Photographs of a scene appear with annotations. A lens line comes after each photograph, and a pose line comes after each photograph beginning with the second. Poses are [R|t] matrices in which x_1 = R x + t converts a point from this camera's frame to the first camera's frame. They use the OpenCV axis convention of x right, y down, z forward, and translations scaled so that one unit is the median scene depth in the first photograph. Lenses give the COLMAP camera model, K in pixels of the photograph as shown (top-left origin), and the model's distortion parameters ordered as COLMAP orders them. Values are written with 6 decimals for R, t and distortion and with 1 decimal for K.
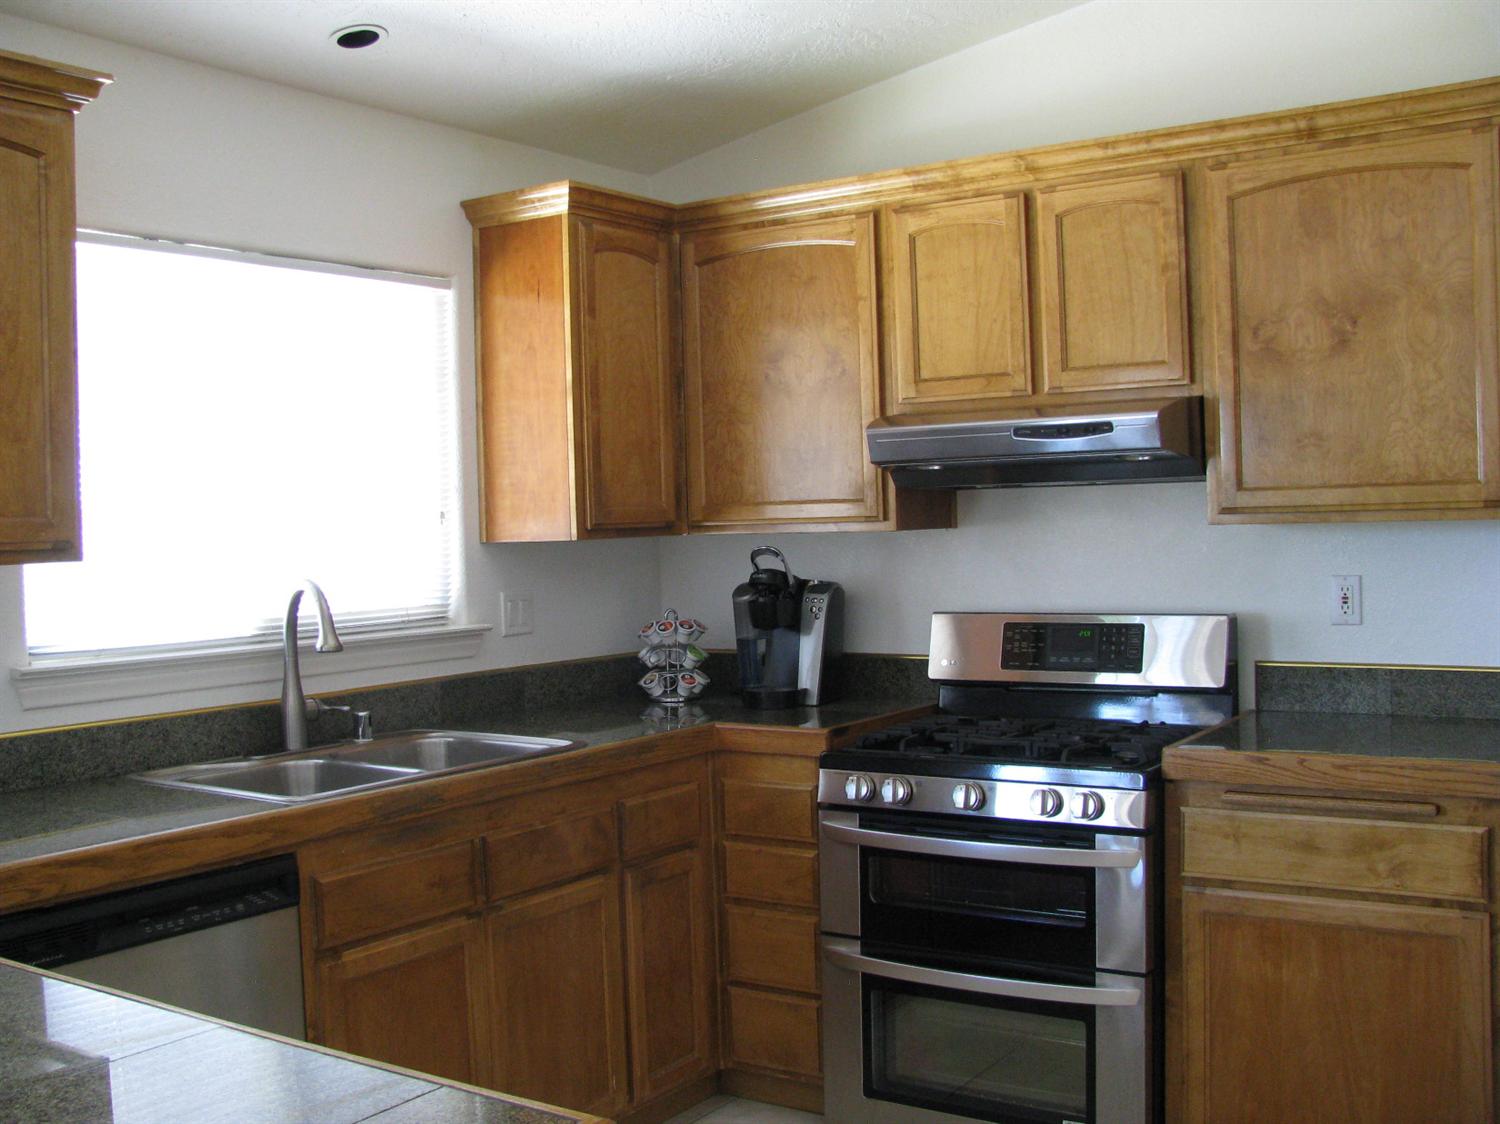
lens RADIAL K [[1735.4, 0, 750.5], [0, 1735.4, 556.1], [0, 0, 1]] dist [-0.003729, 0.000000]
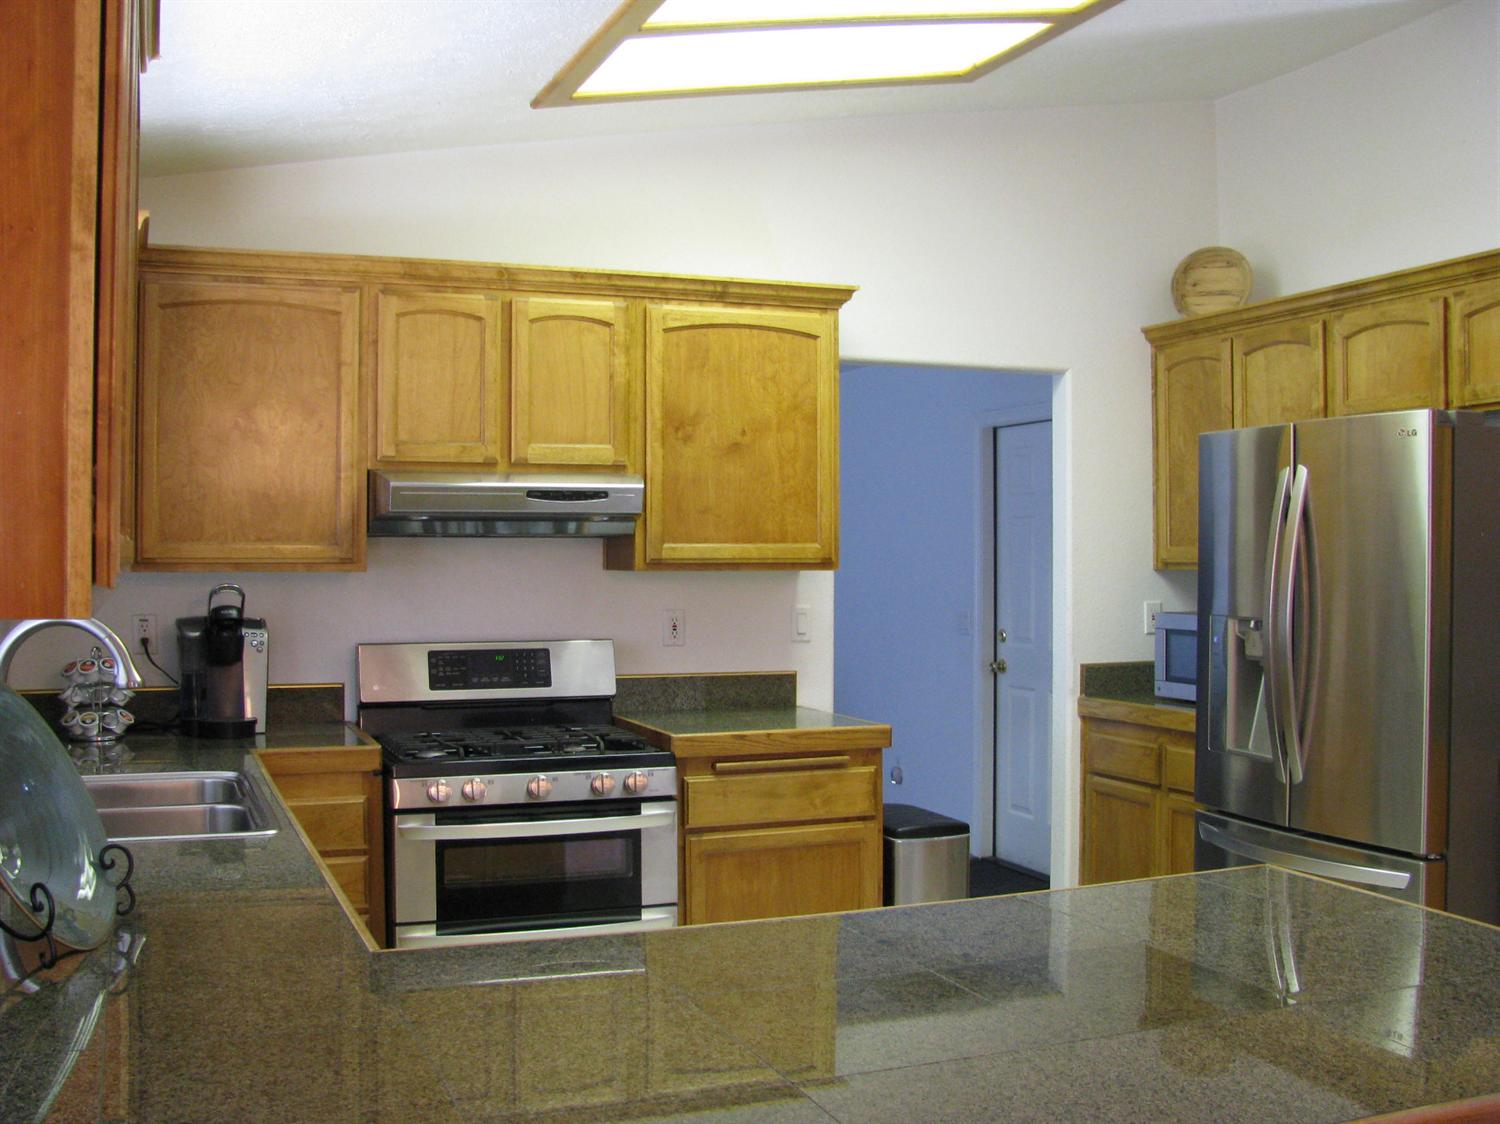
lens RADIAL K [[1604.4, 0, 748.4], [0, 1604.4, 564.4], [0, 0, 1]] dist [-0.012297, 0.000000]
pose [[0.592950, 0.028288, 0.804742, -0.662524], [0.006601, 0.999178, -0.039986, 0.026615], [-0.805212, 0.029021, 0.592276, 0.193610]]
